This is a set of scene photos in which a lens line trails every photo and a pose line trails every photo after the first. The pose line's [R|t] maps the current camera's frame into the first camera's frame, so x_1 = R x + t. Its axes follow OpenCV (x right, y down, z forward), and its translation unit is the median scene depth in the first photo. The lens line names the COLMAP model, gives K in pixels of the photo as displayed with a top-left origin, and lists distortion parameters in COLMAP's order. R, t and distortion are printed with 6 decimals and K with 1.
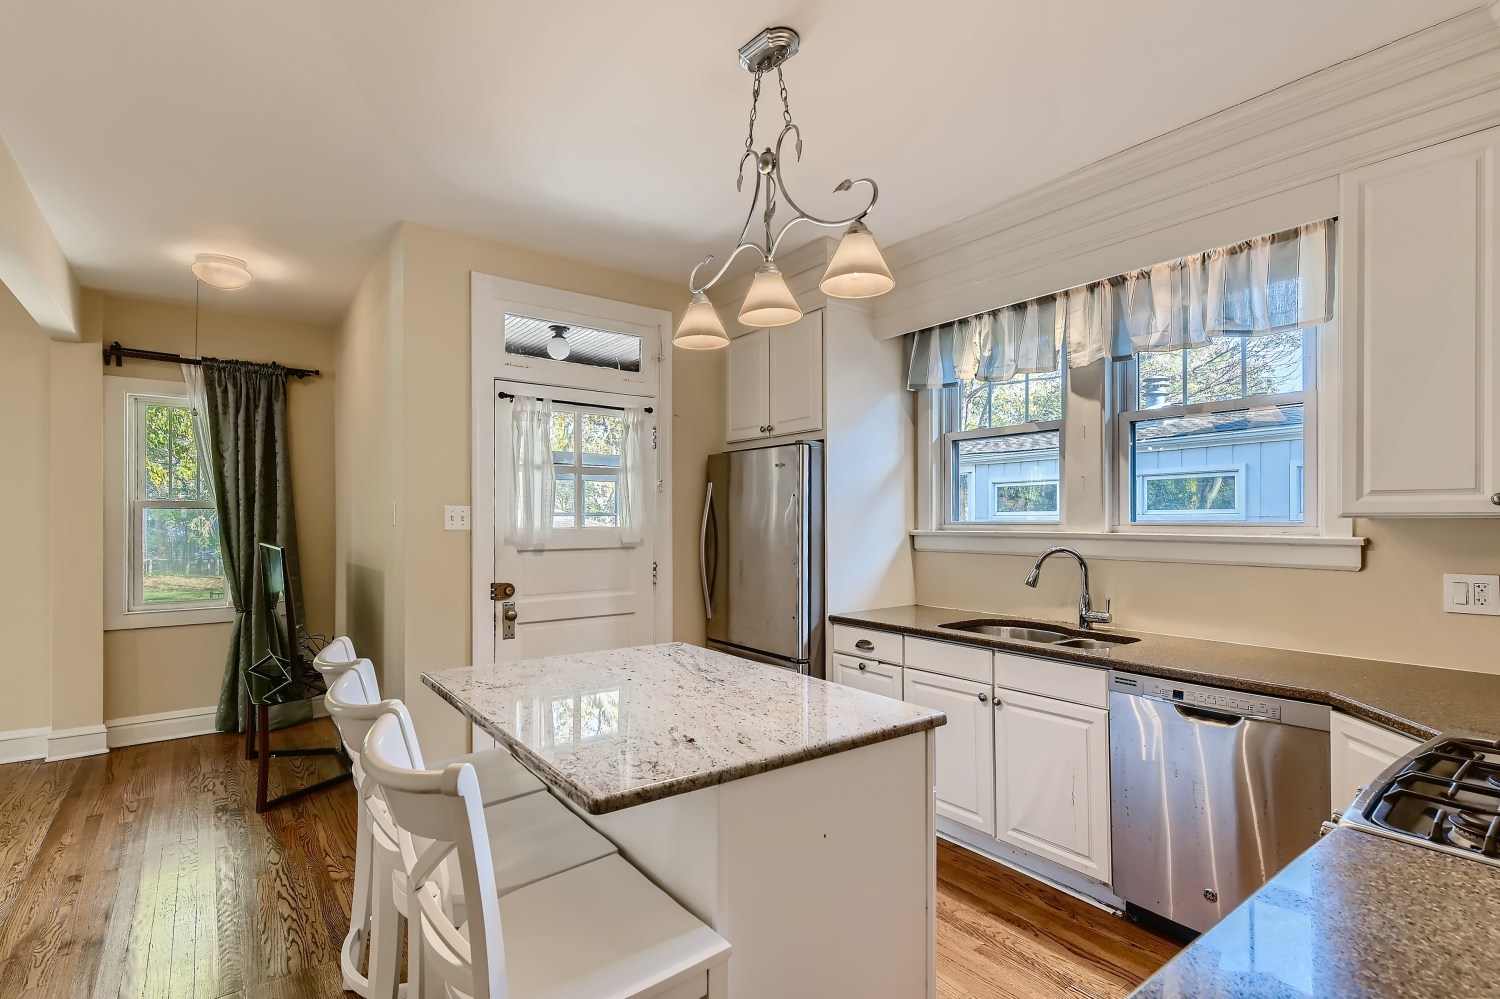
lens RADIAL K [[704.0, 0, 754.1], [0, 704.0, 518.3], [0, 0, 1]] dist [0.013573, -0.000801]
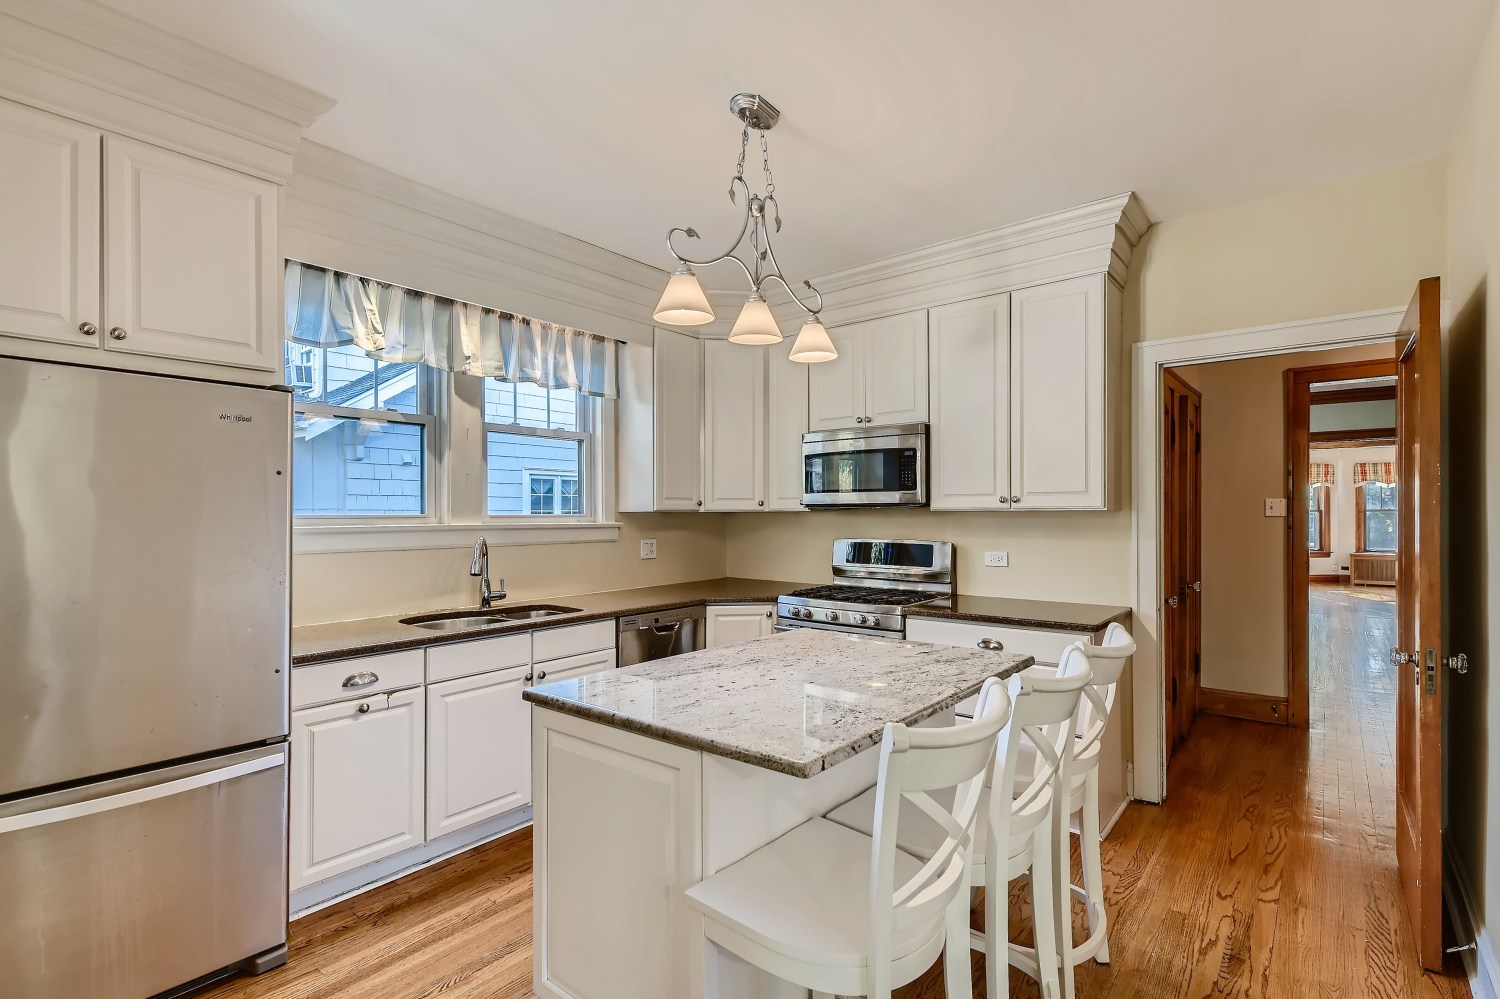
lens RADIAL K [[704.0, 0, 757.0], [0, 704.0, 508.6], [0, 0, 1]] dist [0.013573, -0.000801]
pose [[-0.234994, 0.006821, 0.971973, -0.875234], [0.001401, 0.999977, -0.006679, 0.004724], [-0.971996, -0.000208, -0.234998, 0.995954]]
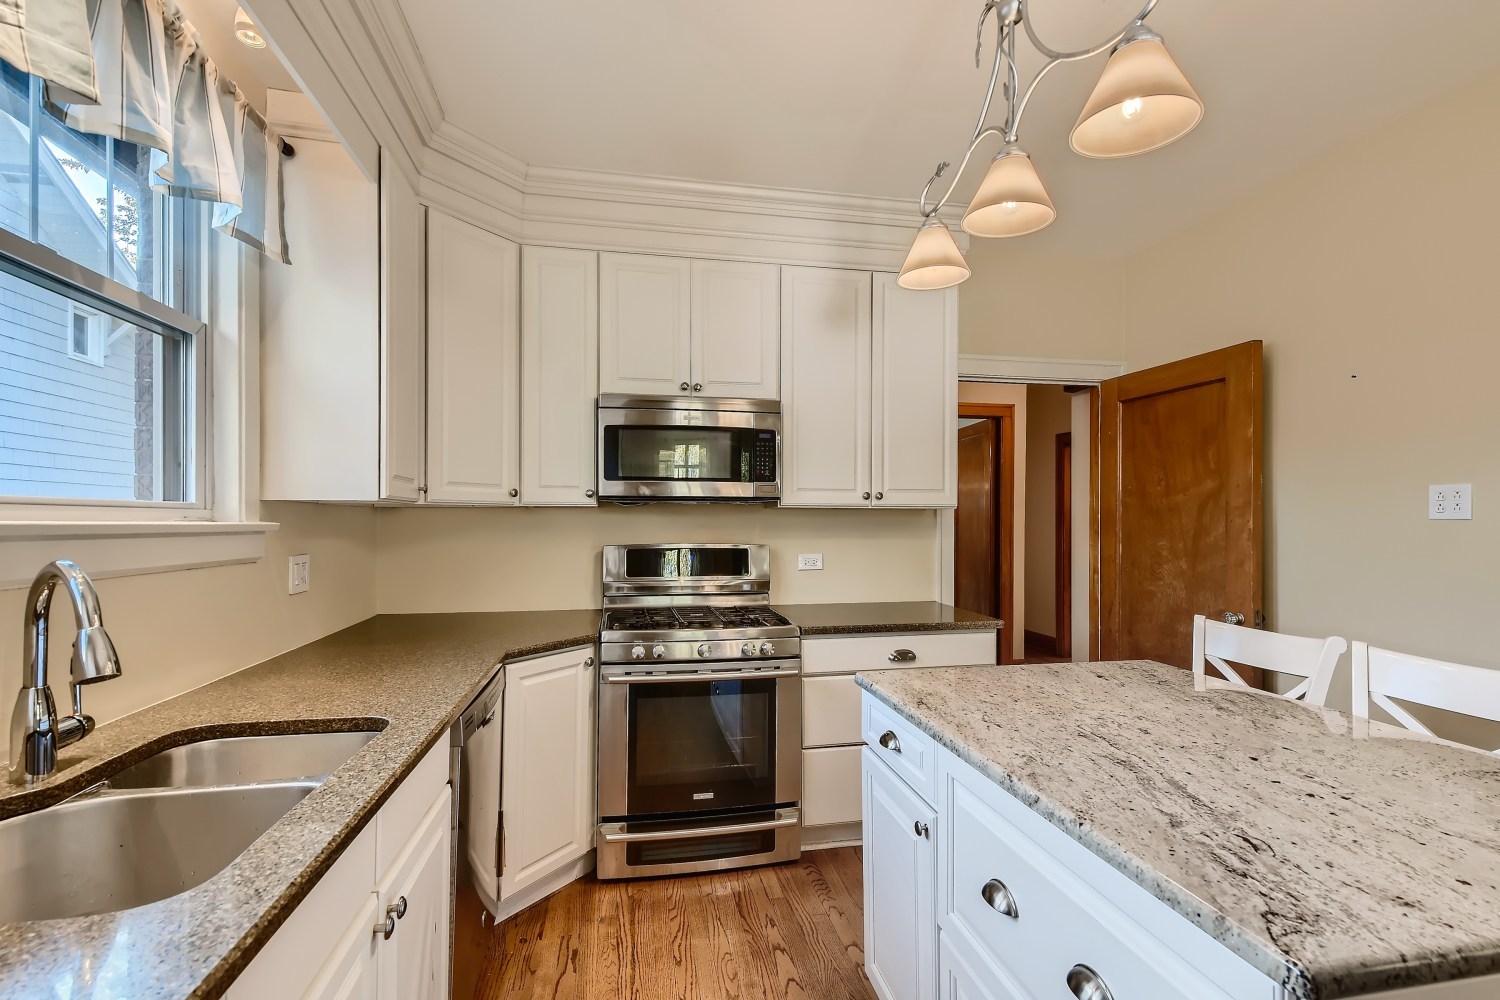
lens RADIAL K [[704.0, 0, 758.6], [0, 704.0, 509.3], [0, 0, 1]] dist [0.013573, -0.000801]
pose [[-0.905036, 0.006645, 0.425284, -0.045037], [-0.001678, 0.999814, -0.019192, 0.026148], [-0.425333, -0.018083, -0.904856, 1.407860]]
